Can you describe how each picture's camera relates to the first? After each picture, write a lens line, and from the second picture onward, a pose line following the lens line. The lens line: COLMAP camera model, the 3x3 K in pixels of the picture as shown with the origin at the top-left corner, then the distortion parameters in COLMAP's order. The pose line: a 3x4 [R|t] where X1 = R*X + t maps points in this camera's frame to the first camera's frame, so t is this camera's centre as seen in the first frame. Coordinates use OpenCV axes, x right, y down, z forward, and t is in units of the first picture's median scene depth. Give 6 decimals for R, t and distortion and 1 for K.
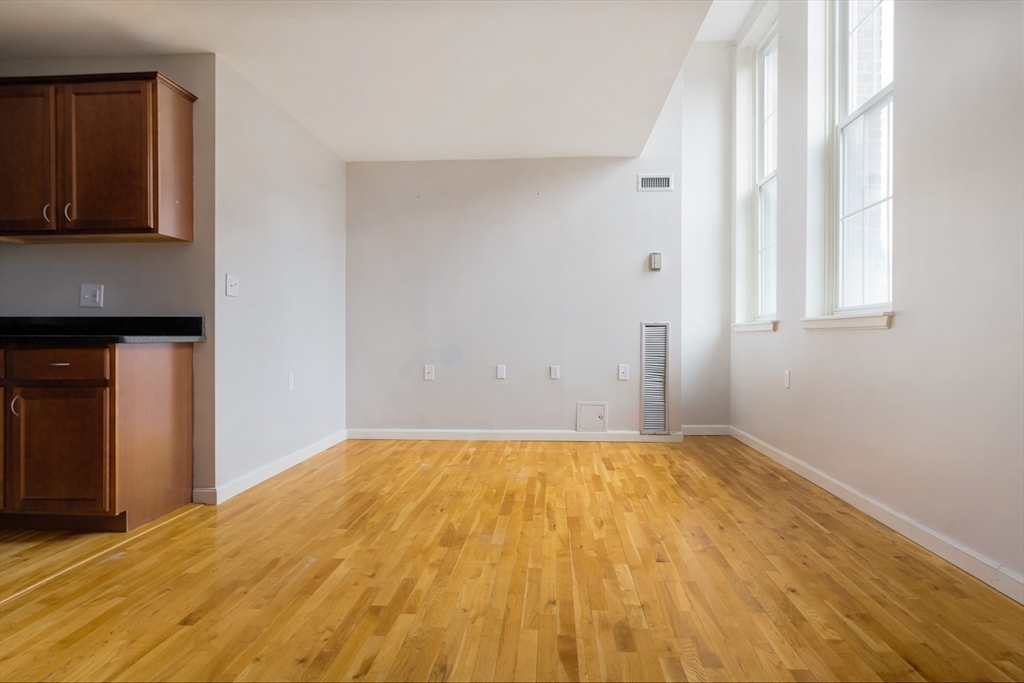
lens RADIAL K [[604.3, 0, 510.3], [0, 604.3, 341.3], [0, 0, 1]] dist [-0.004071, 0.004919]
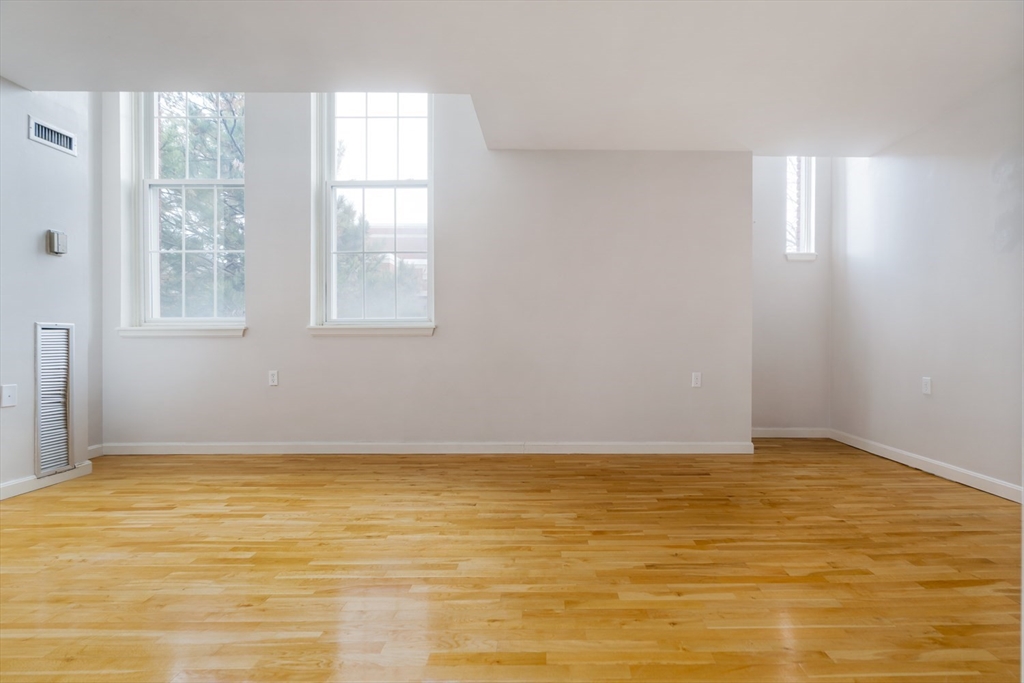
lens RADIAL K [[473.7, 0, 568.1], [0, 473.7, 344.0], [0, 0, 1]] dist [0.000839, 0.001033]
pose [[-0.087230, -0.011268, 0.996124, -0.651914], [0.009942, 0.999876, 0.012181, -0.011525], [-0.996139, 0.010966, -0.087107, 0.676489]]
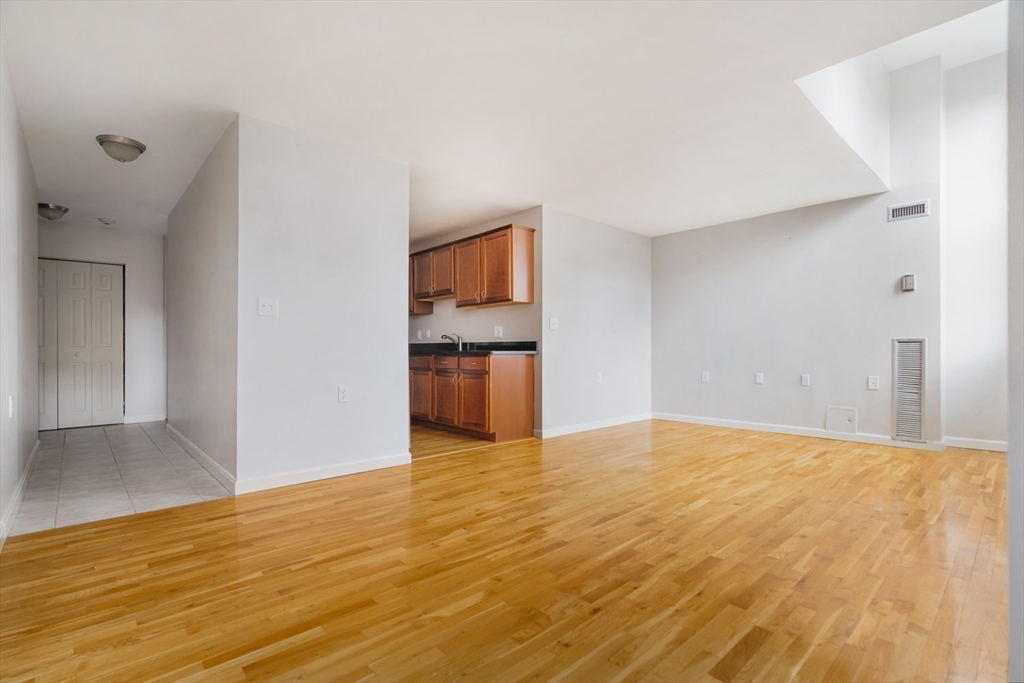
lens RADIAL K [[473.7, 0, 539.8], [0, 473.7, 352.1], [0, 0, 1]] dist [0.000839, 0.001033]
pose [[0.749422, -0.000836, -0.662092, 0.499678], [-0.006081, 0.999948, -0.008145, 0.006887], [0.662065, 0.010130, 0.749378, -0.133715]]
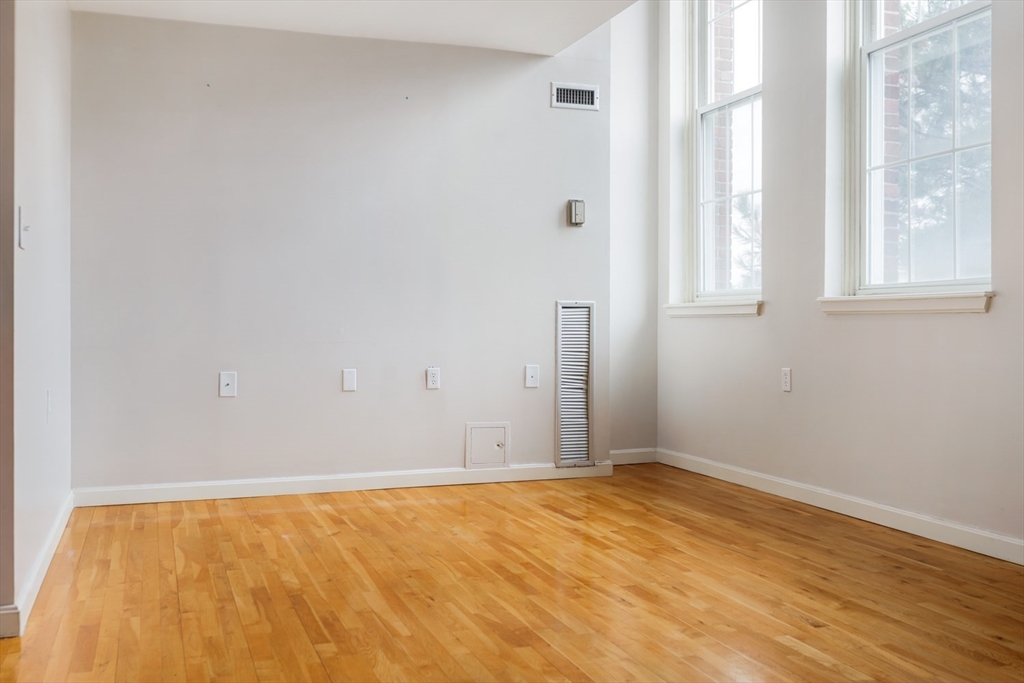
lens RADIAL K [[979.8, 0, 506.8], [0, 979.8, 330.8], [0, 0, 1]] dist [0.022371, 0.000000]
pose [[0.920091, -0.004128, 0.391683, -0.428144], [0.004317, 0.999991, 0.000399, 0.000696], [-0.391681, 0.001324, 0.920100, 0.021669]]
